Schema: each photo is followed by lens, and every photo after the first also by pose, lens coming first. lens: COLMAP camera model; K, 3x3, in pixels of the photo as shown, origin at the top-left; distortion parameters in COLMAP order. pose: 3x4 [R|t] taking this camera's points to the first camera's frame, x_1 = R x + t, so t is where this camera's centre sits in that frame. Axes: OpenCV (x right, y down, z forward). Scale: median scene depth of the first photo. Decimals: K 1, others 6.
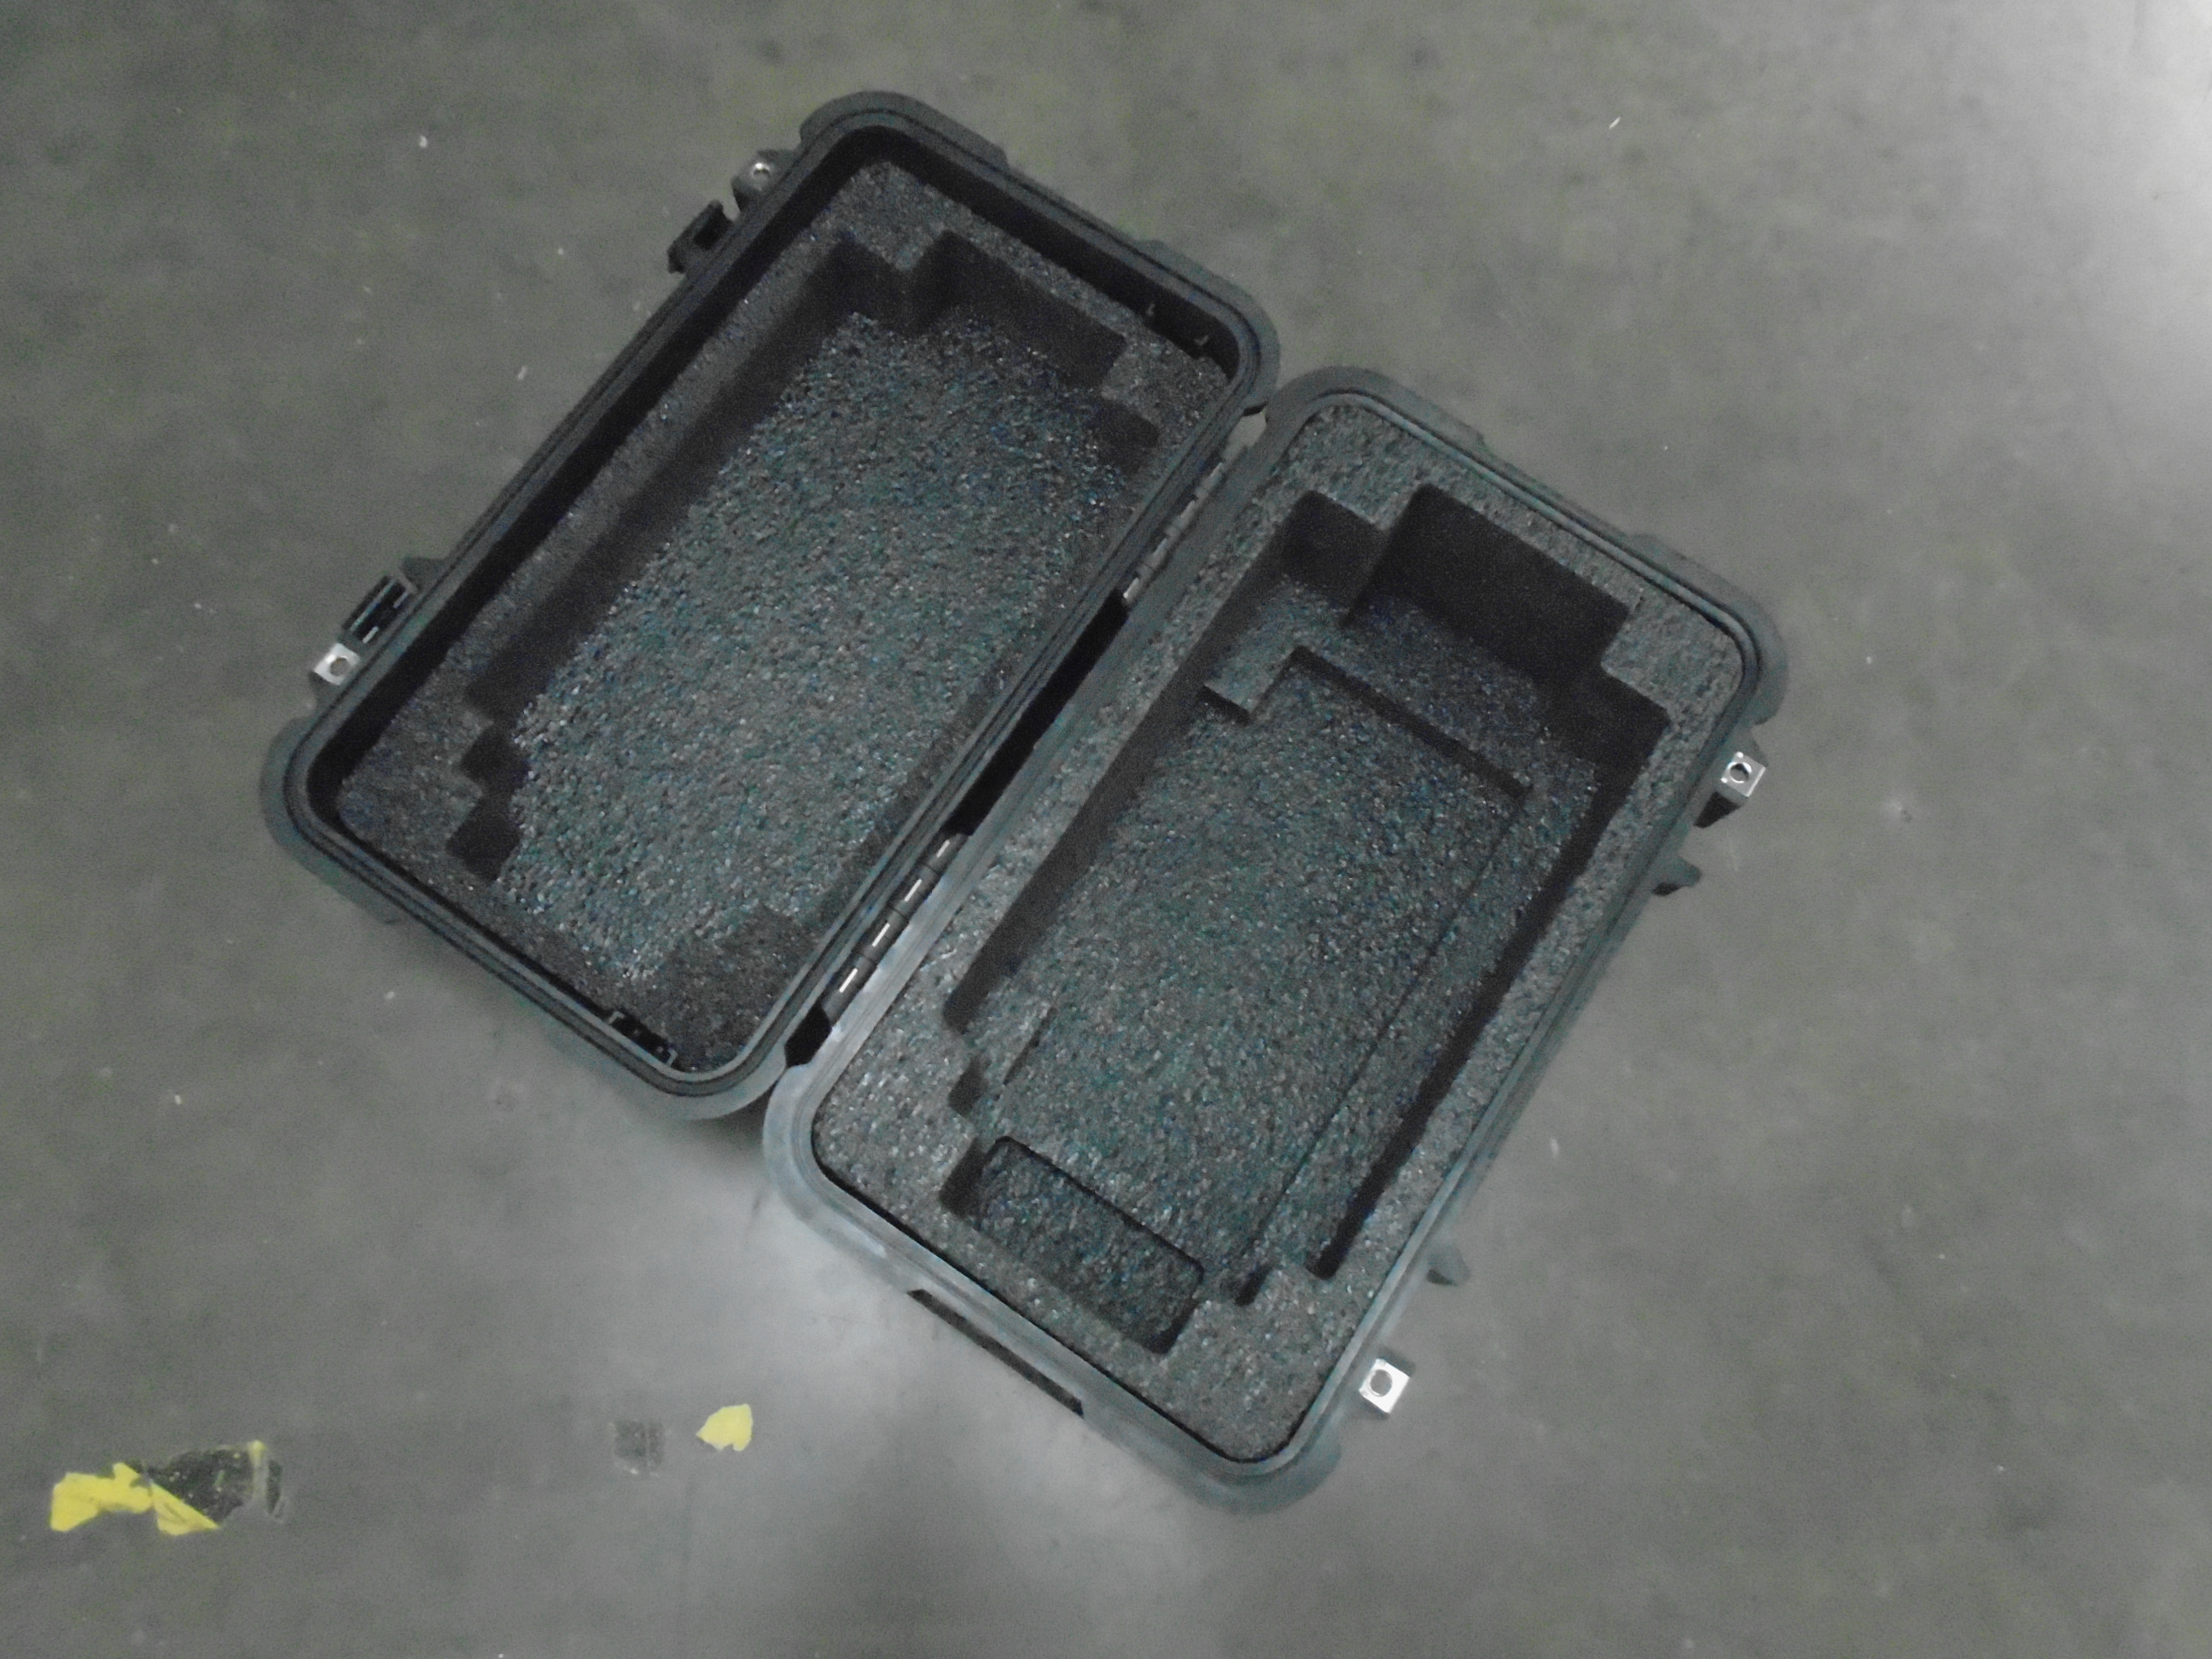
lens RADIAL K [[1701.6, 0, 1101.7], [0, 1701.6, 814.7], [0, 0, 1]] dist [-0.011215, 0.007536]
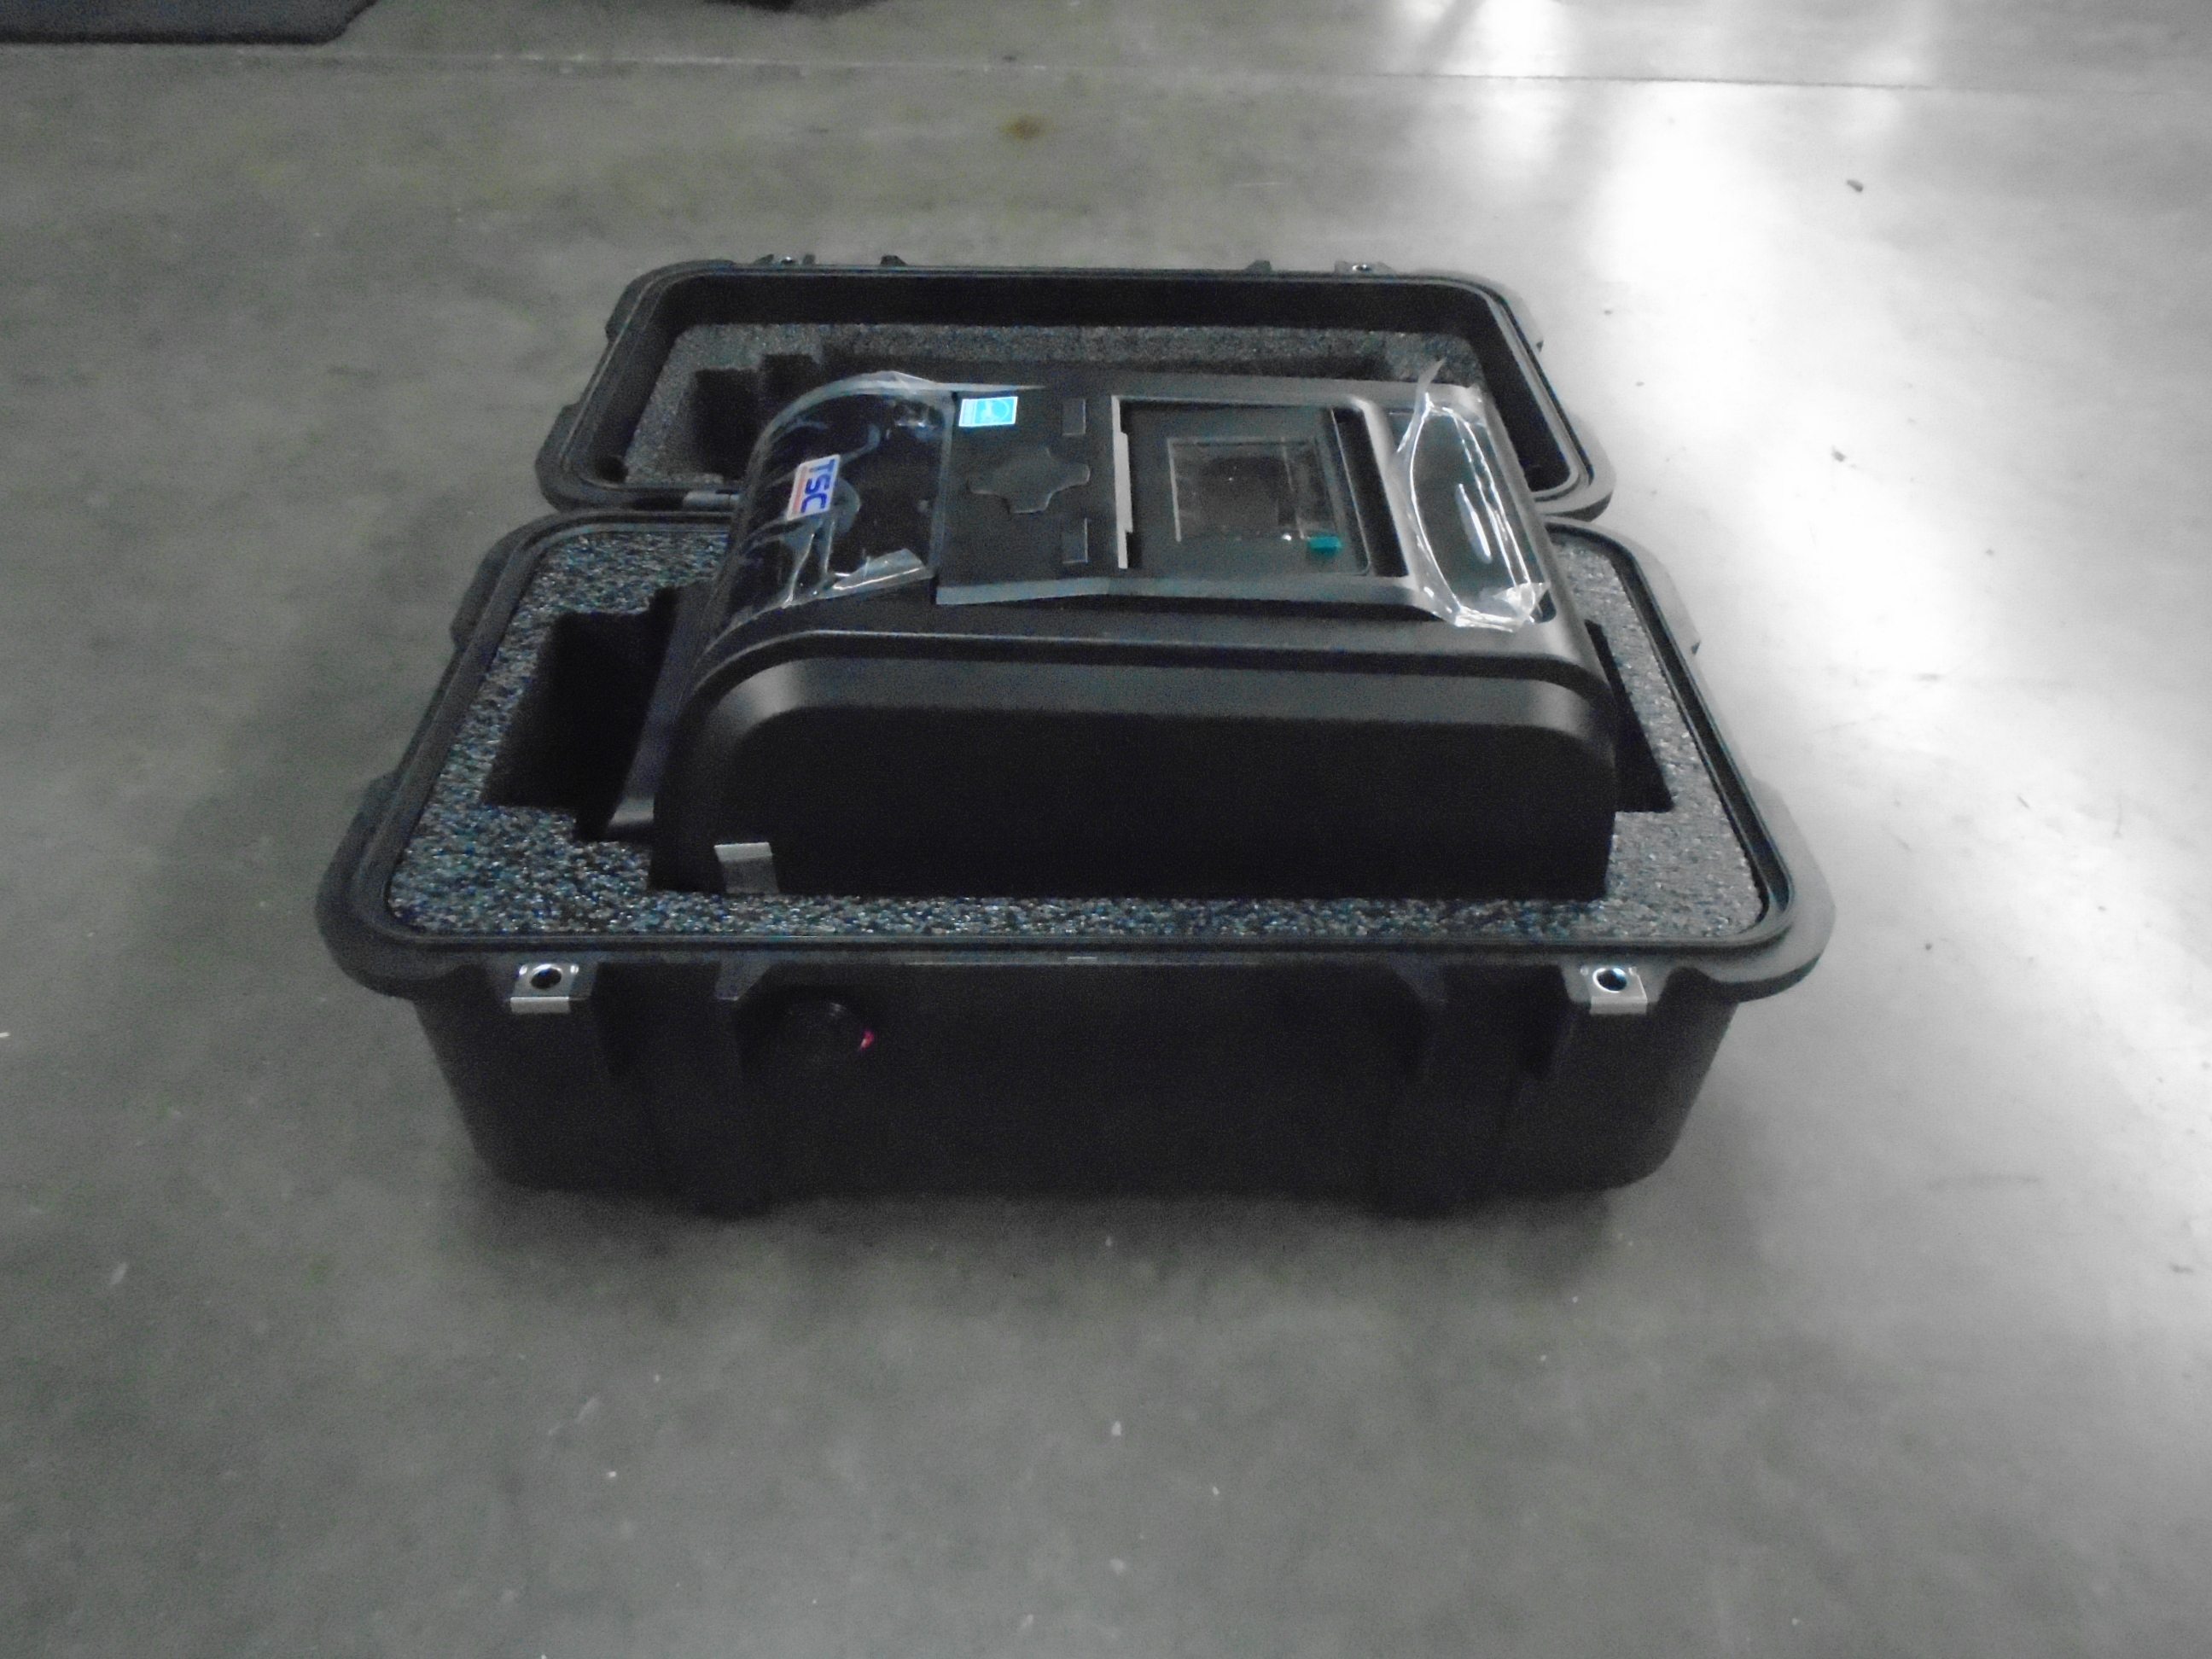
lens RADIAL K [[1701.6, 0, 1101.7], [0, 1701.6, 814.7], [0, 0, 1]] dist [-0.011215, 0.007536]
pose [[0.569134, 0.512175, -0.643244, 0.606229], [-0.792381, 0.550558, -0.262713, 0.248923], [0.219588, 0.659214, 0.719179, 0.409086]]
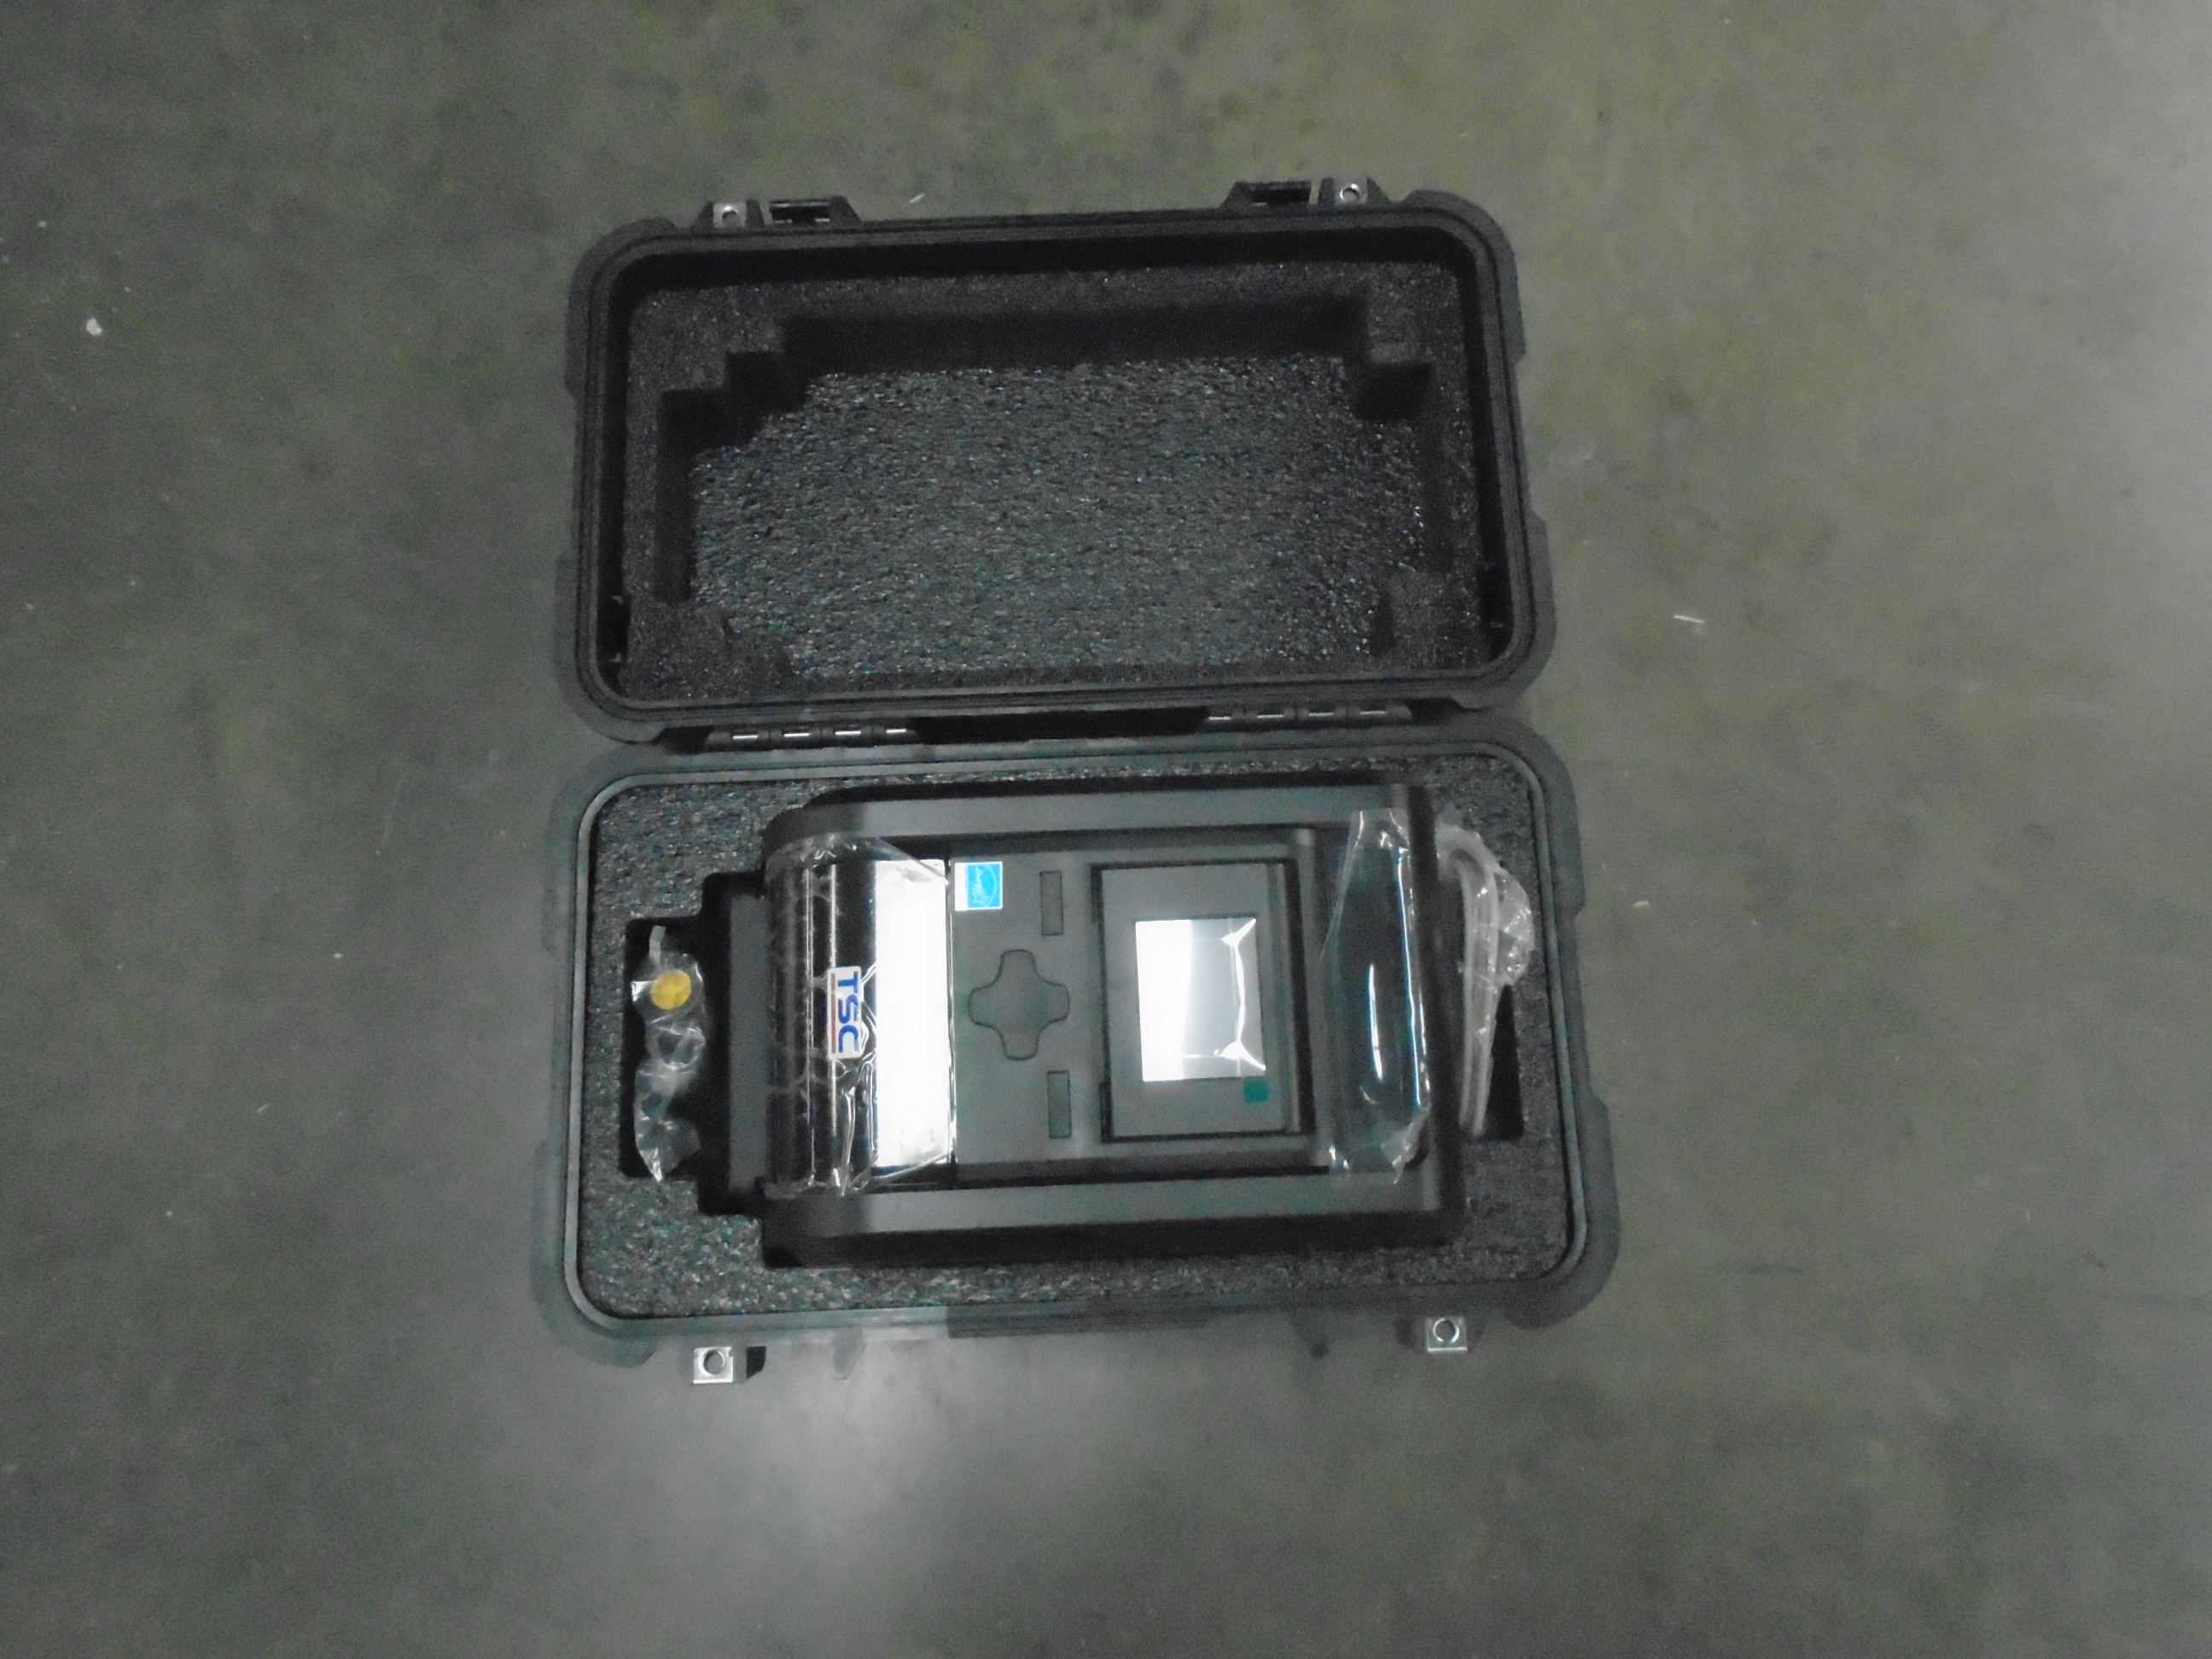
lens RADIAL K [[1701.6, 0, 1101.7], [0, 1701.6, 814.7], [0, 0, 1]] dist [-0.011215, 0.007536]
pose [[0.589006, 0.779152, -0.214461, 0.224223], [-0.772908, 0.620628, 0.132034, -0.167675], [0.235976, 0.087990, 0.967767, 0.009521]]
